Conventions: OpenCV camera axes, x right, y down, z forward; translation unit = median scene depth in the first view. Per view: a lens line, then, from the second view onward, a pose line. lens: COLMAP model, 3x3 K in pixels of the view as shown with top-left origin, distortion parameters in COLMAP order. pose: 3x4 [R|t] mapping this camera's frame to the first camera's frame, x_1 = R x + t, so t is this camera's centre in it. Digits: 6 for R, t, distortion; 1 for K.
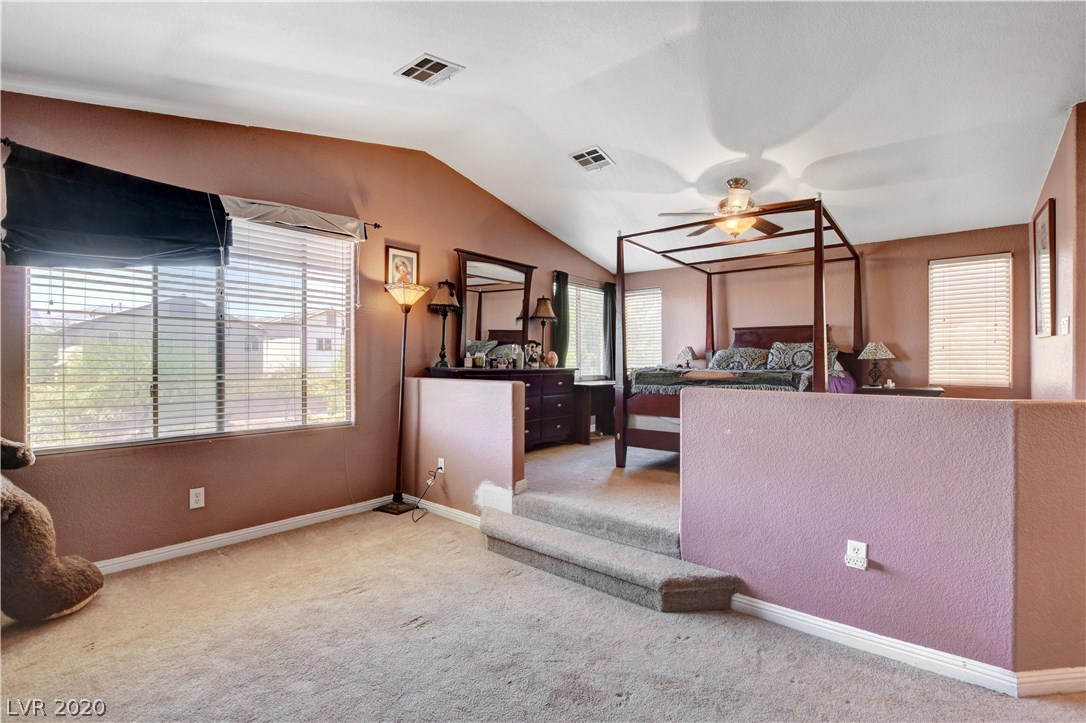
lens RADIAL K [[478.1, 0, 547.3], [0, 478.1, 359.8], [0, 0, 1]] dist [-0.028759, 0.000331]
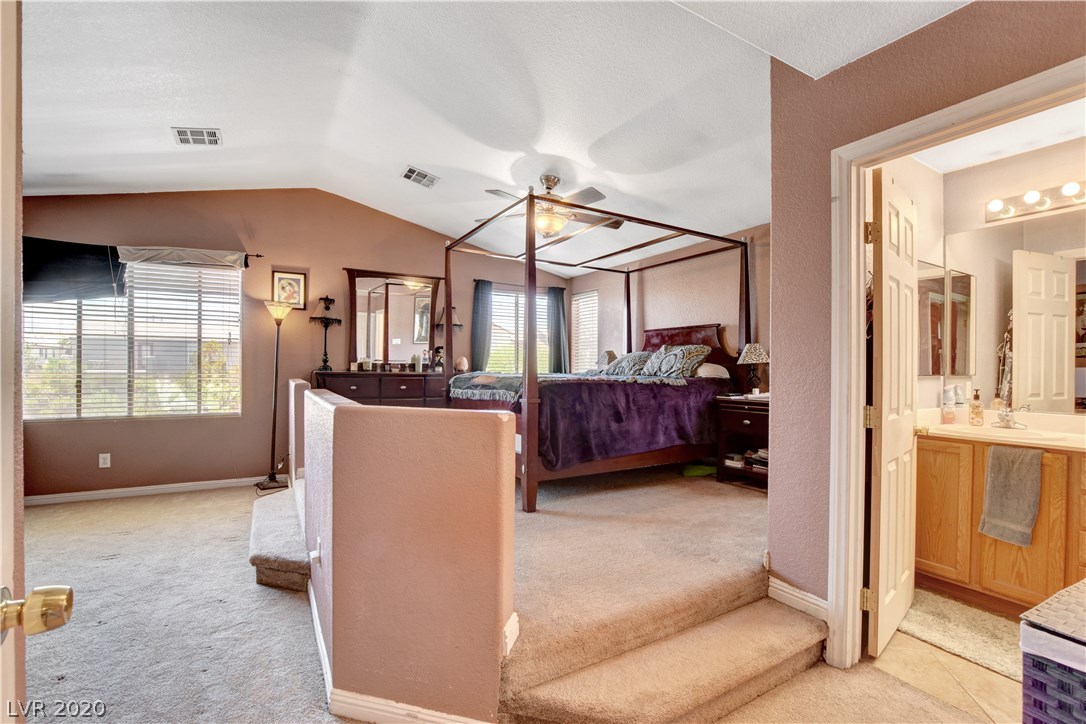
lens RADIAL K [[485.7, 0, 543.0], [0, 485.7, 362.0], [0, 0, 1]] dist [-0.024287, 0.000412]
pose [[0.935968, 0.000245, -0.352085, 0.796269], [-0.002339, 0.999982, -0.005522, -0.000084], [0.352078, 0.005992, 0.935952, 0.090826]]
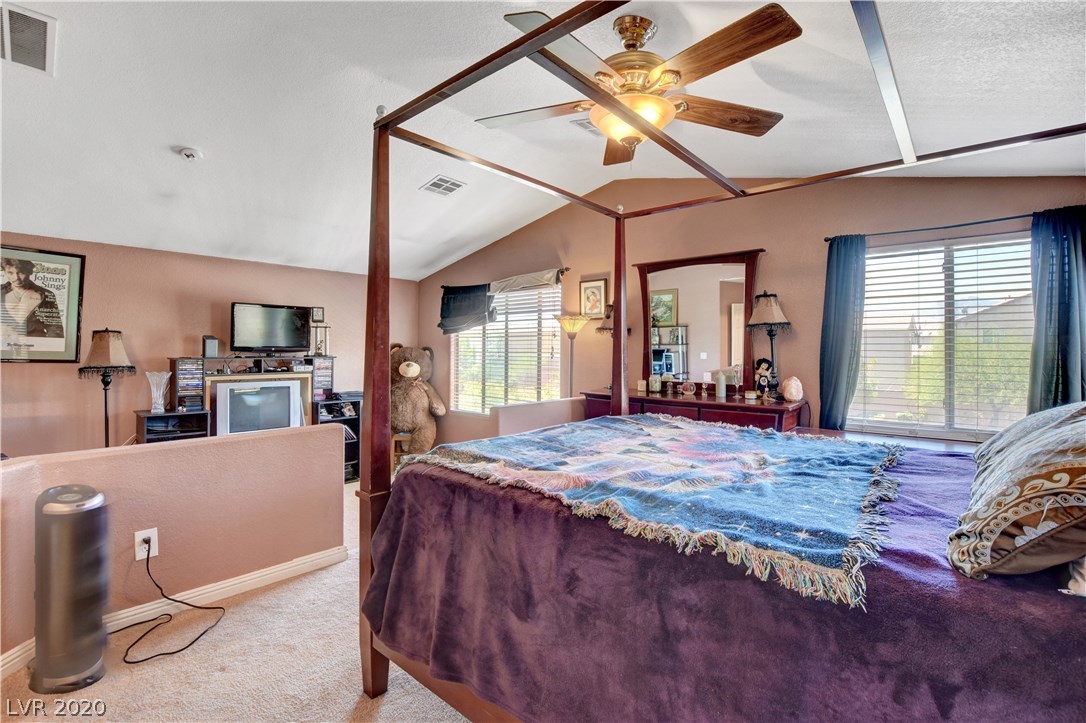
lens RADIAL K [[491.0, 0, 548.1], [0, 491.0, 334.7], [0, 0, 1]] dist [-0.030047, 0.000657]
pose [[-0.023602, -0.036813, -0.999043, 0.931878], [-0.003155, 0.999320, -0.036749, -0.066888], [0.999716, 0.002285, -0.023702, 1.006870]]
